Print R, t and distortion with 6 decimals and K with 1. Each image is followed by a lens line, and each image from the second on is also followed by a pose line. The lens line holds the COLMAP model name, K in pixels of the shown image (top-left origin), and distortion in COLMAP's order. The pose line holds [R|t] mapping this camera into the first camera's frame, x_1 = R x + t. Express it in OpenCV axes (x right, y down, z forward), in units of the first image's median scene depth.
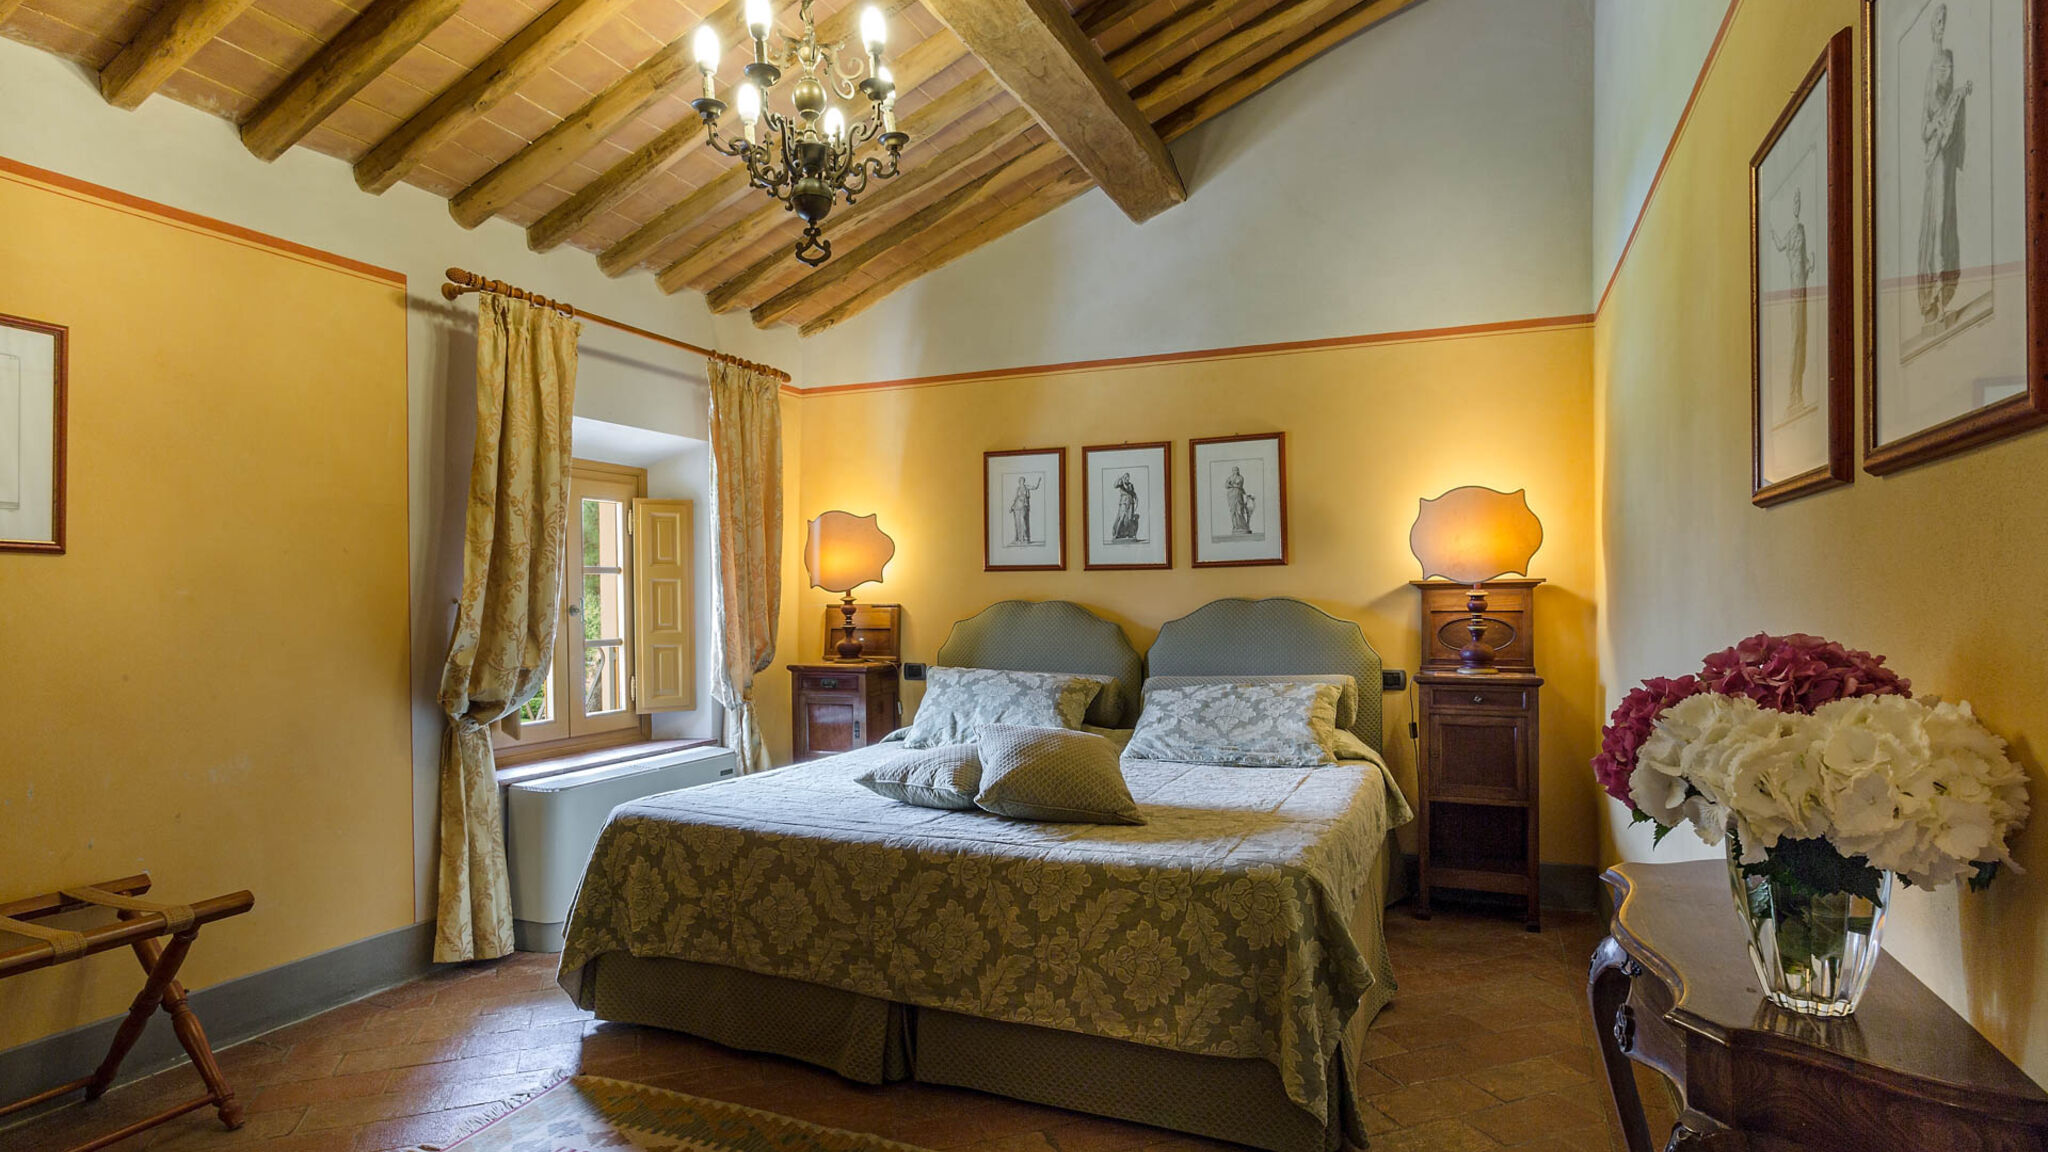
lens RADIAL K [[1020.7, 0, 1024.4], [0, 1020.7, 615.0], [0, 0, 1]] dist [-0.012162, 0.009396]
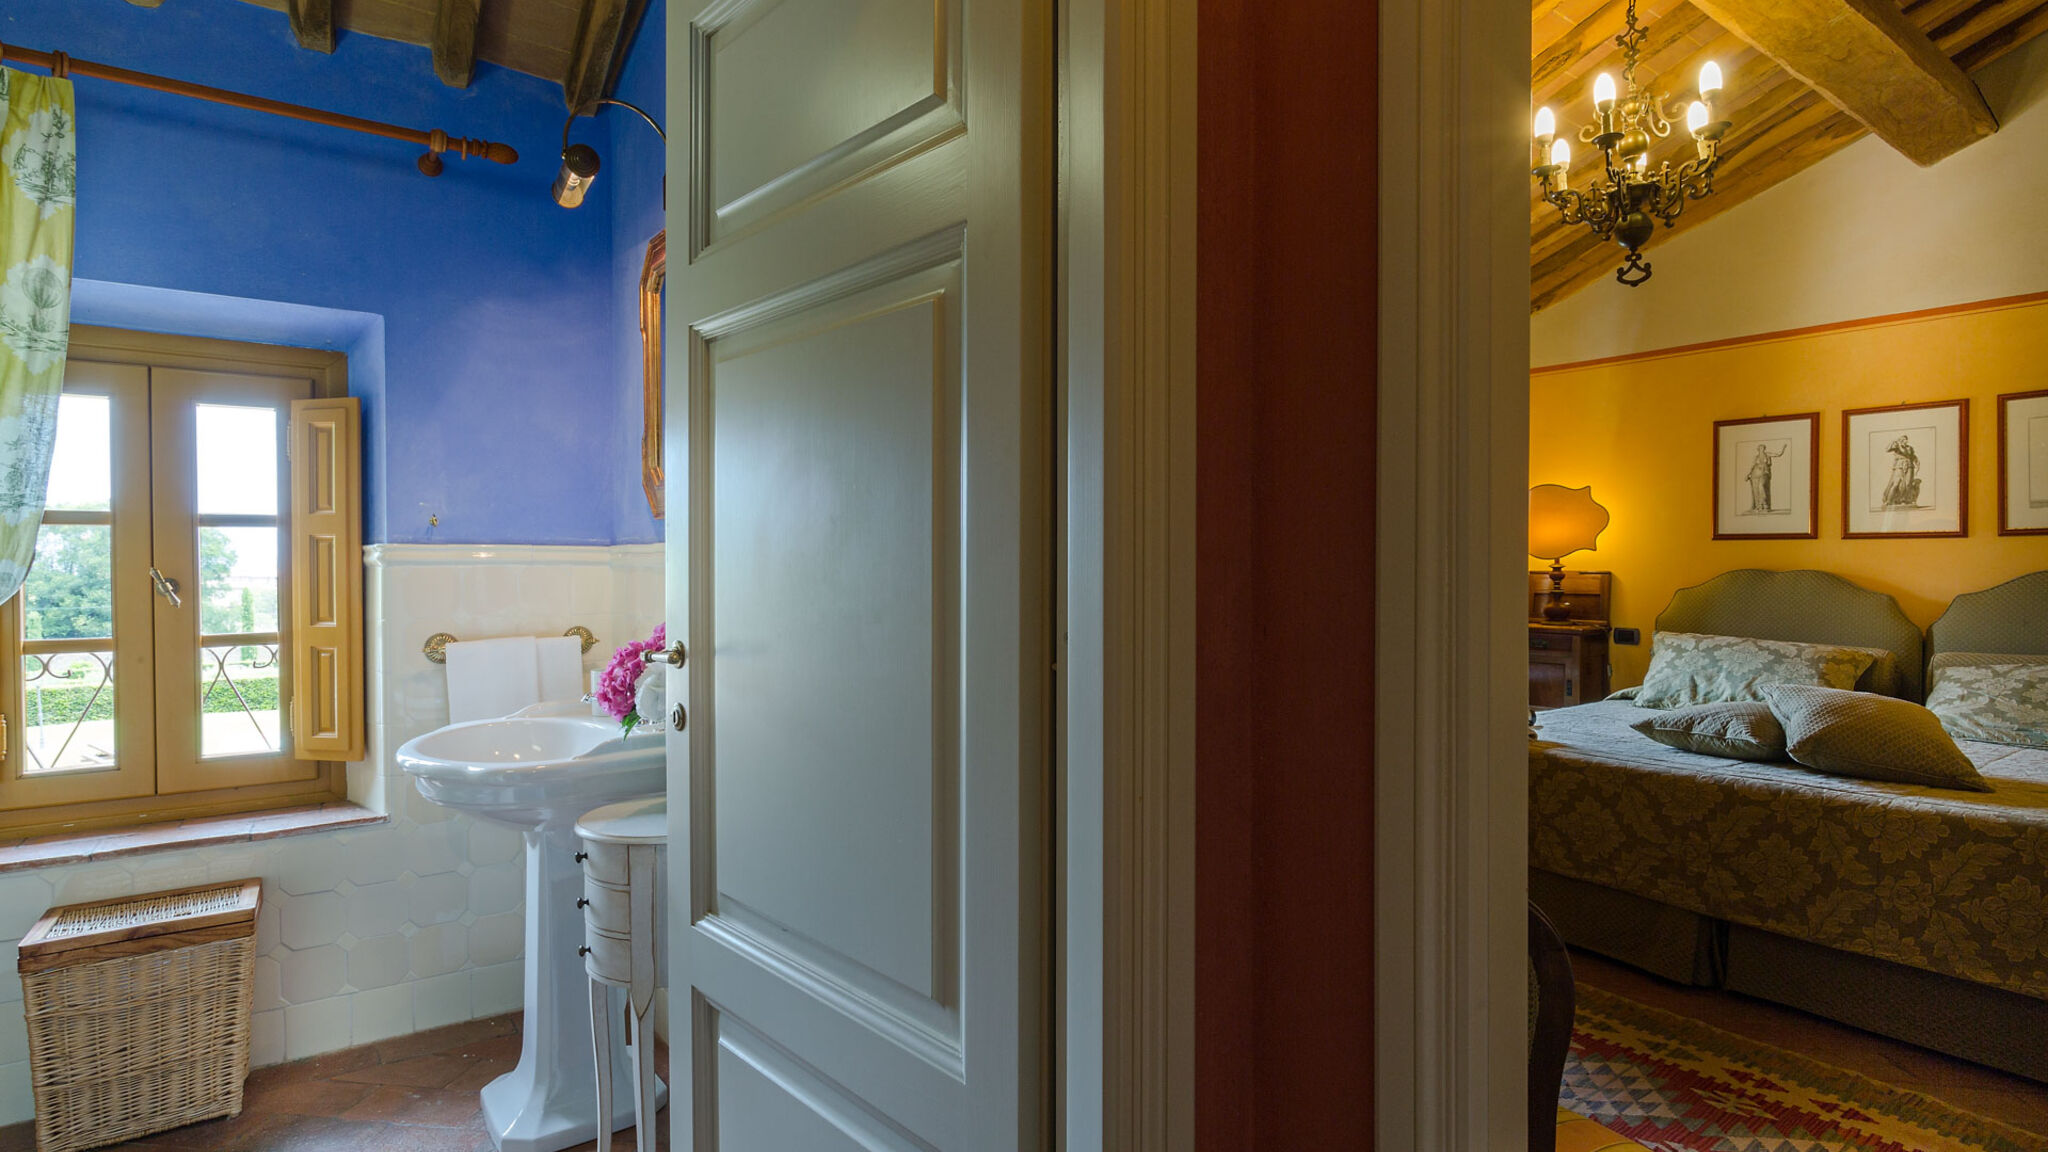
lens RADIAL K [[1020.7, 0, 1023.4], [0, 1020.7, 574.0], [0, 0, 1]] dist [-0.012162, 0.009396]
pose [[0.862333, 0.015807, -0.506094, -0.131567], [-0.018537, 0.999828, -0.000359, 0.004405], [0.506002, 0.009691, 0.862478, -0.232617]]
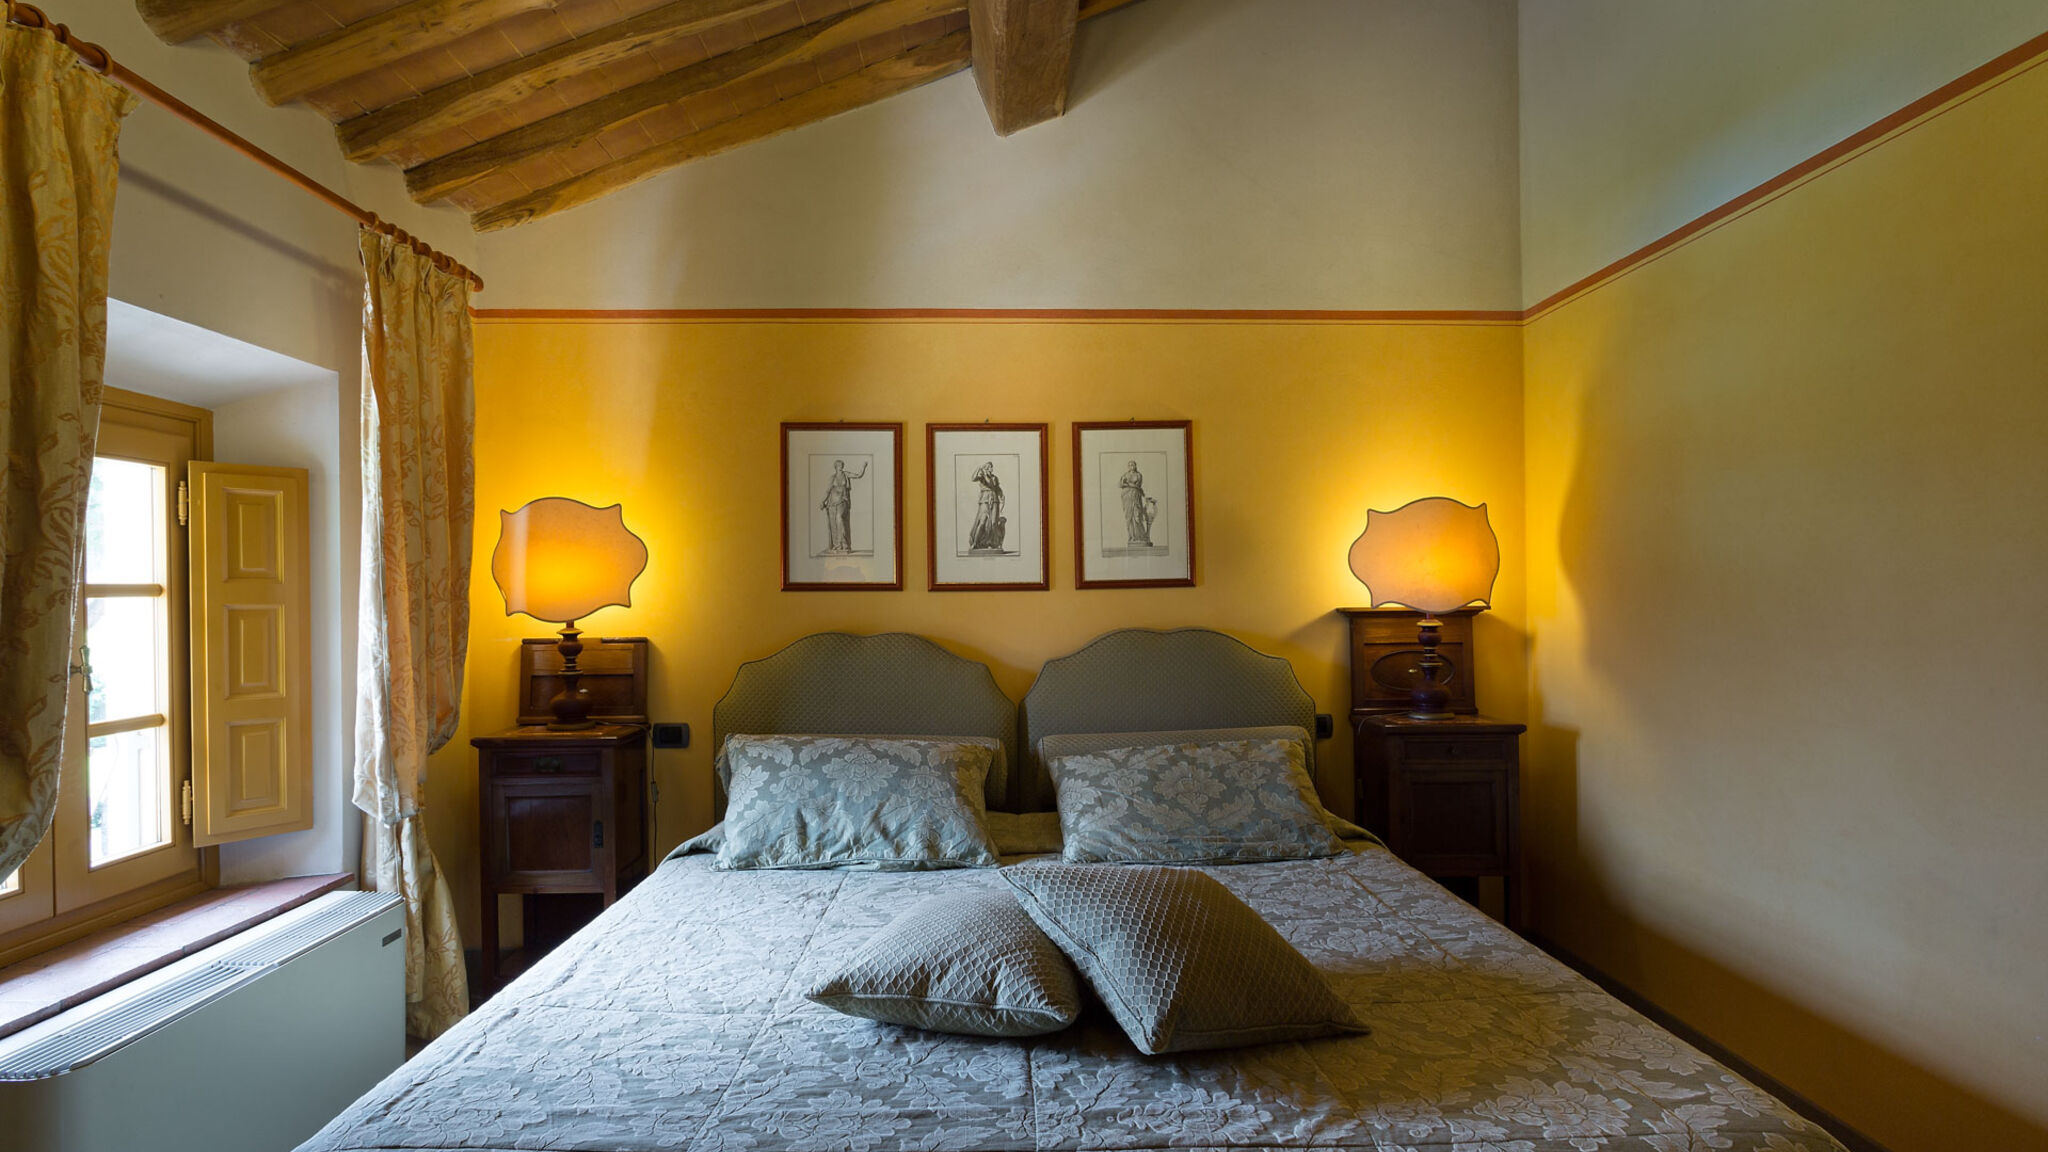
lens RADIAL K [[1020.7, 0, 980.5], [0, 1020.7, 598.8], [0, 0, 1]] dist [-0.012162, 0.009396]
pose [[0.919753, -0.000143, 0.392497, -0.214299], [0.006384, 0.999873, -0.014594, -0.029474], [-0.392445, 0.015928, 0.919638, 0.335775]]
